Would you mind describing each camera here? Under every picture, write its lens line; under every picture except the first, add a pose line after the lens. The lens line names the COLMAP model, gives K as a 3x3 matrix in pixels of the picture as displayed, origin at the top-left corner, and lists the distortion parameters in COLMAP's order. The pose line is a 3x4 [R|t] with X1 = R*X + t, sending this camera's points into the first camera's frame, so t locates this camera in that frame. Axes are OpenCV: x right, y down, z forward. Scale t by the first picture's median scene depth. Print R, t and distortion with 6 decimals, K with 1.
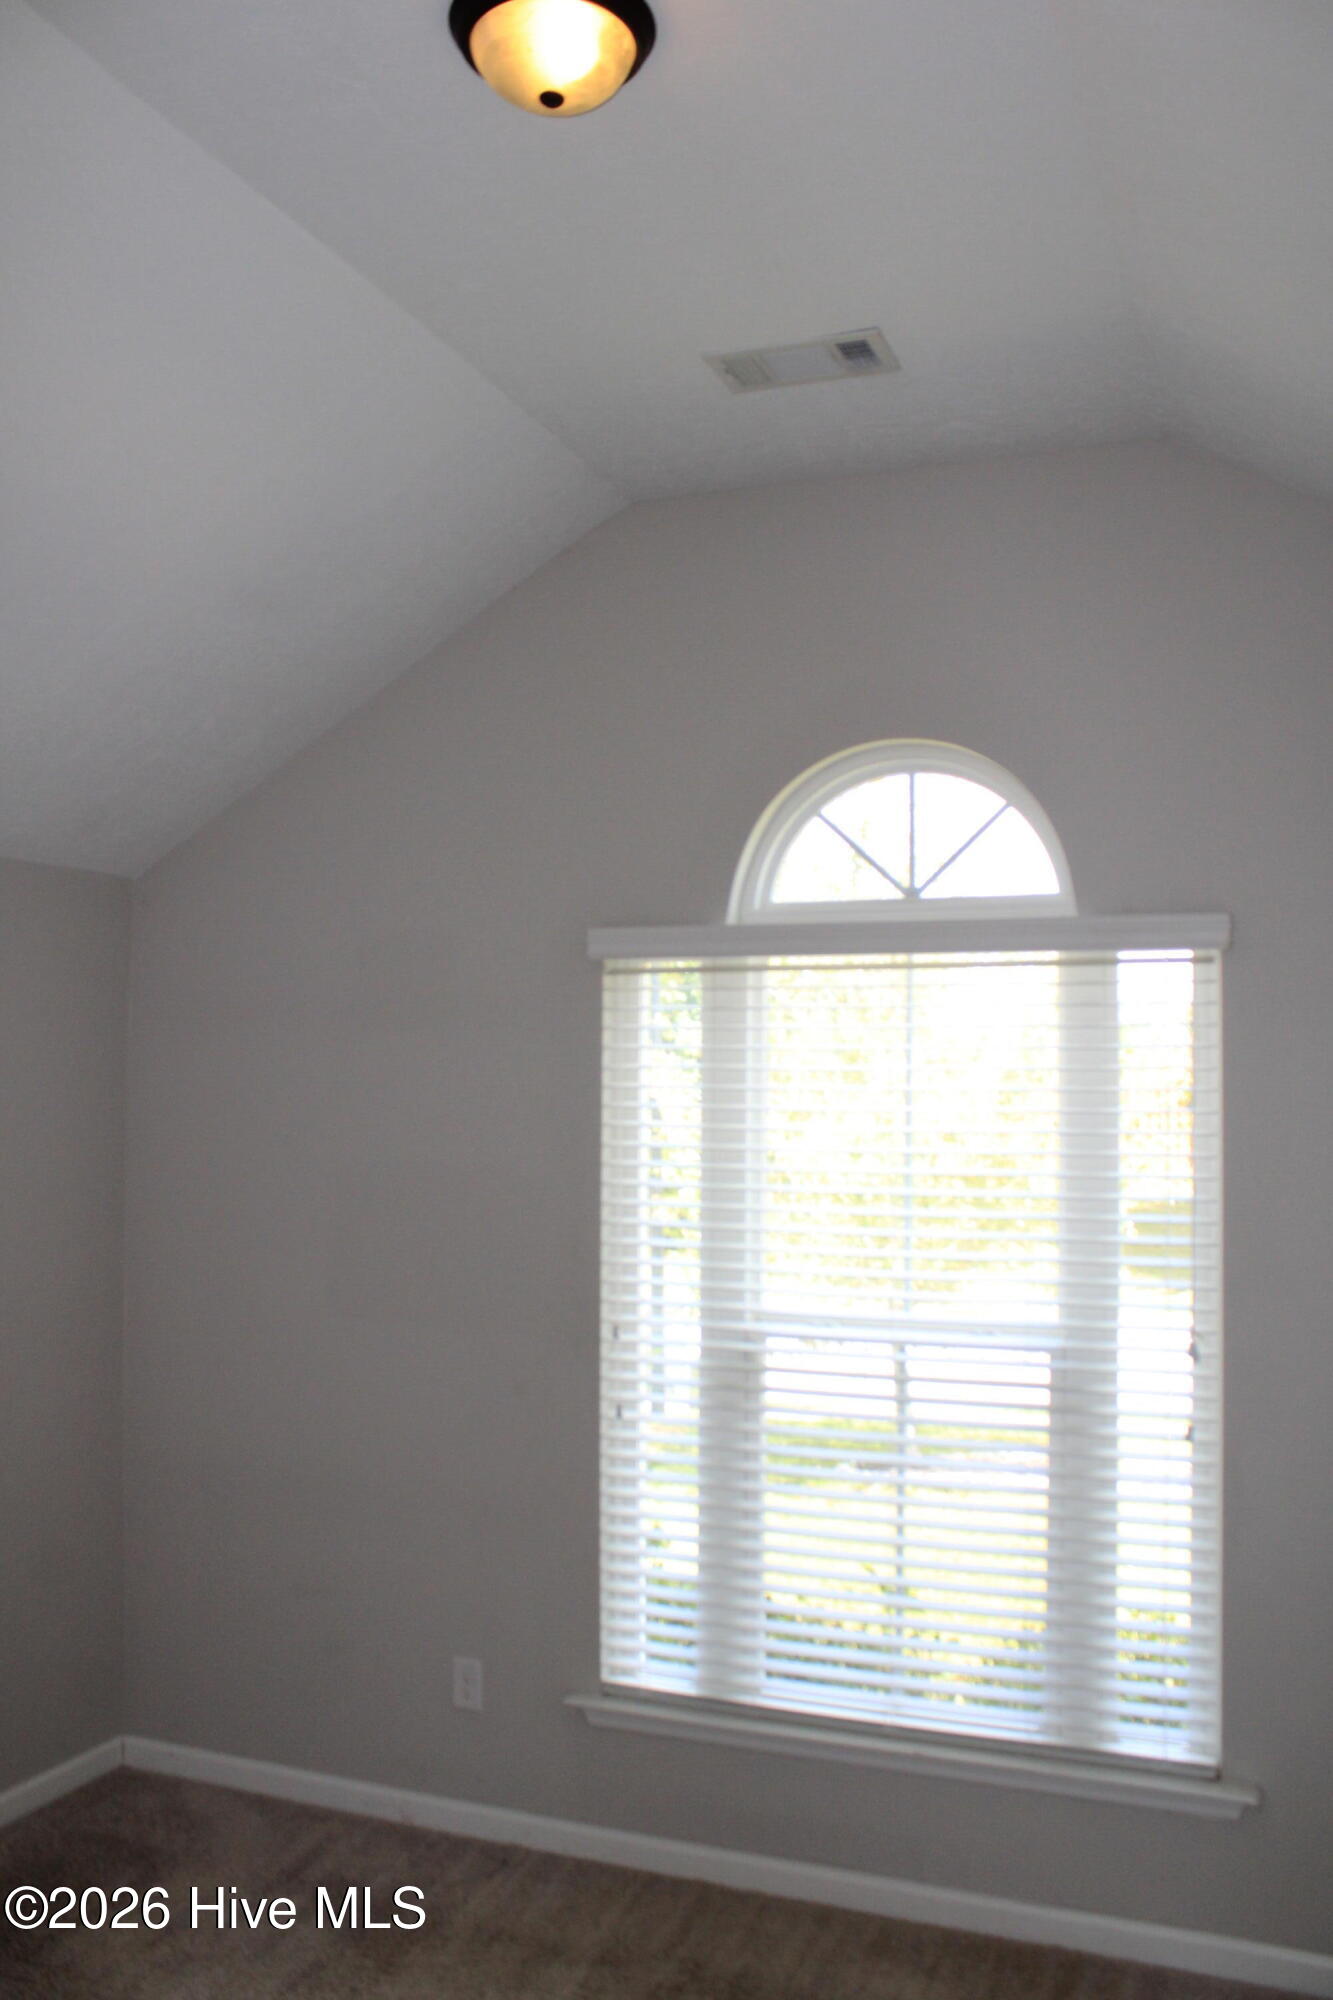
lens RADIAL K [[1672.0, 0, 666.5], [0, 1672.0, 1000.0], [0, 0, 1]] dist [-0.168645, 0.154053]
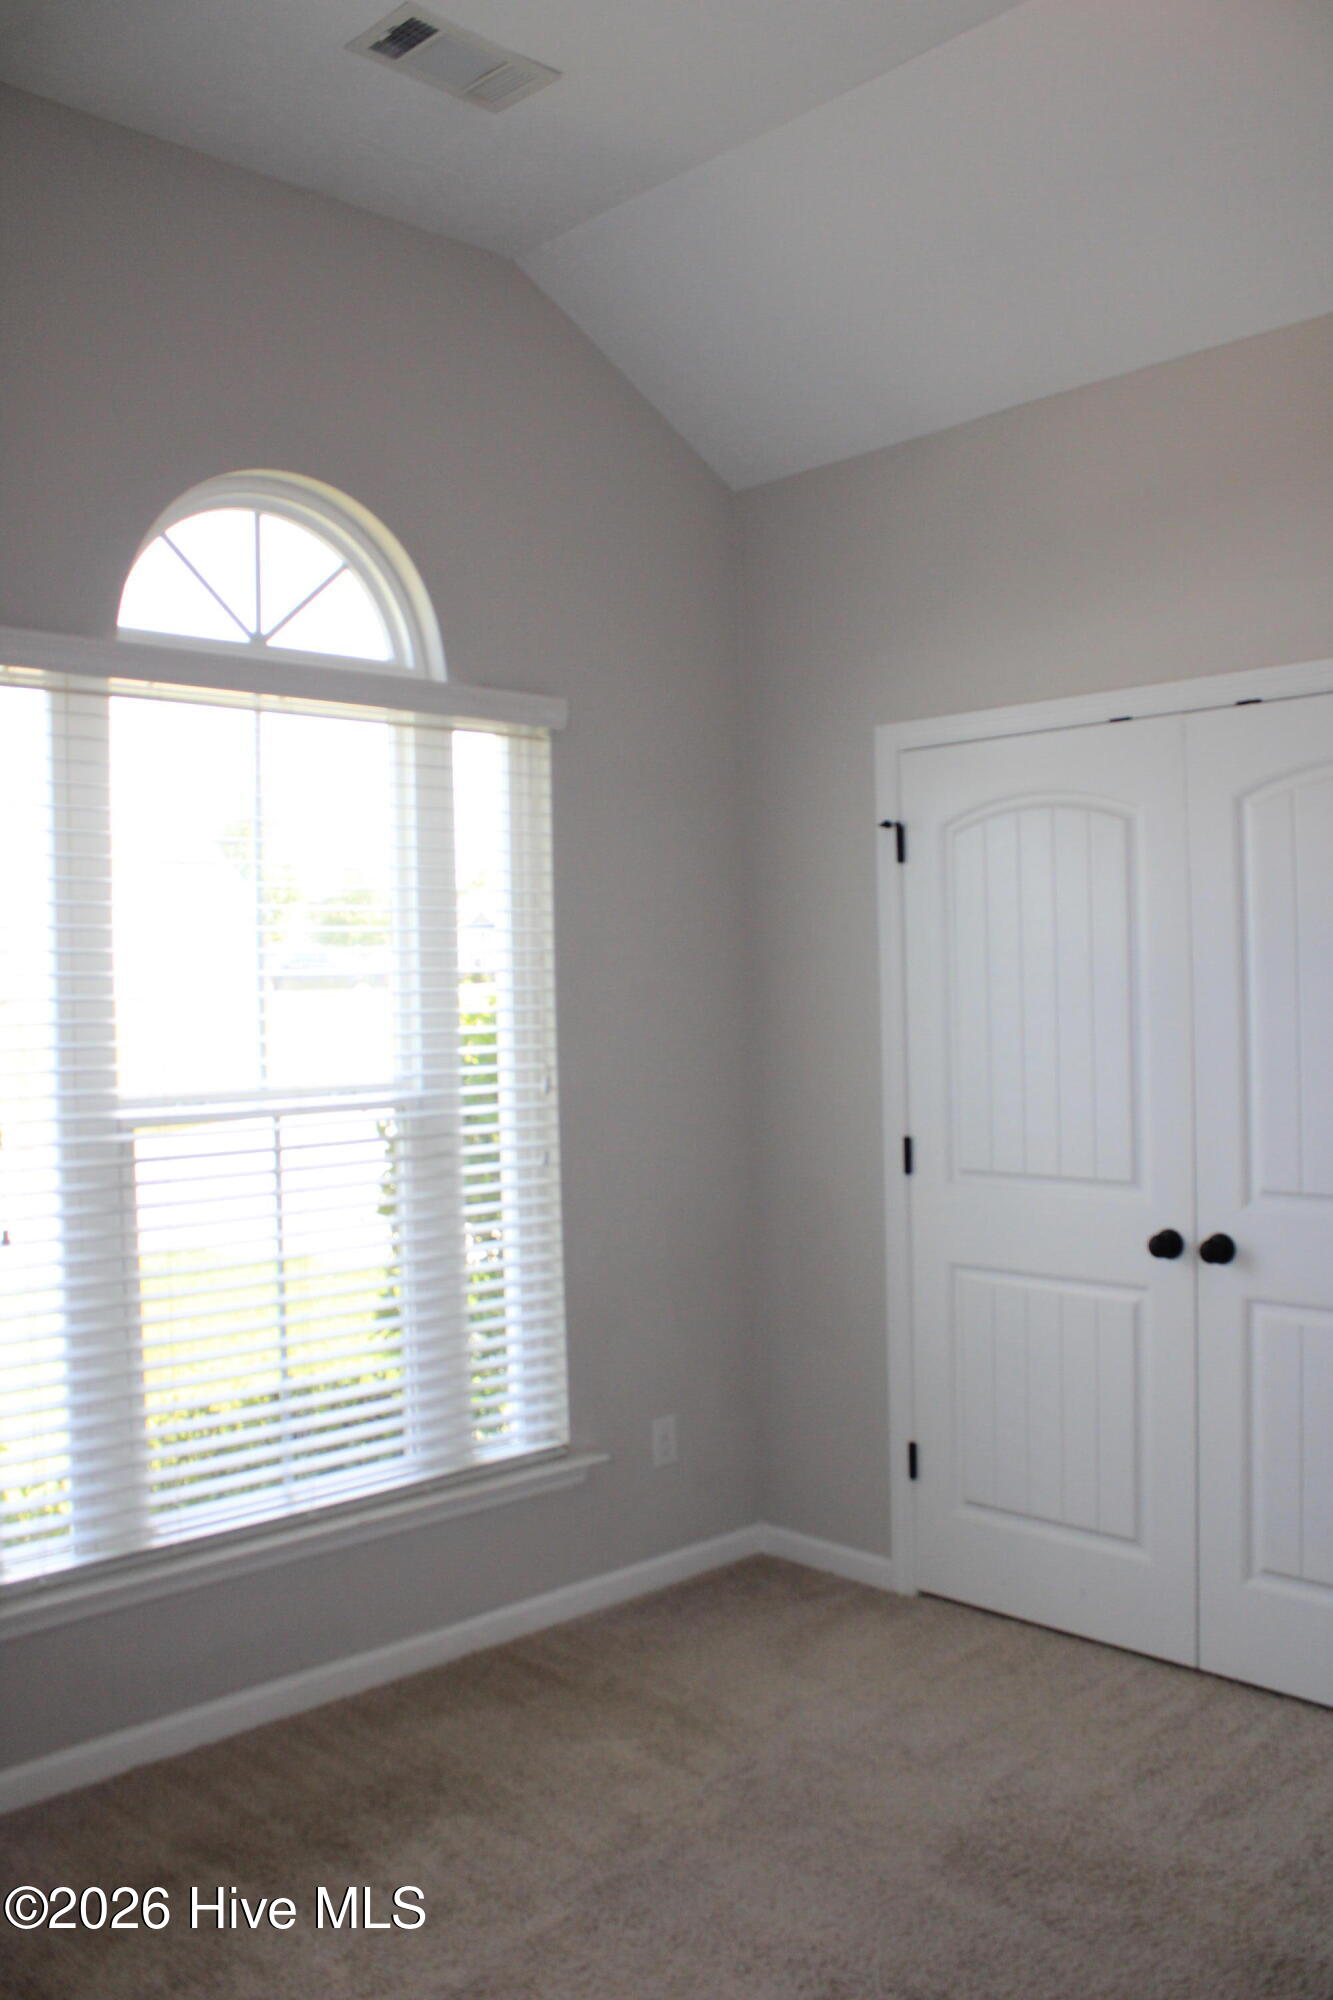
lens RADIAL K [[1672.0, 0, 666.5], [0, 1672.0, 1000.0], [0, 0, 1]] dist [-0.168645, 0.154053]
pose [[0.419125, -0.021673, 0.907670, -0.621696], [-0.024923, 0.999064, 0.035364, 0.104328], [-0.907586, -0.037443, 0.418193, 0.405121]]
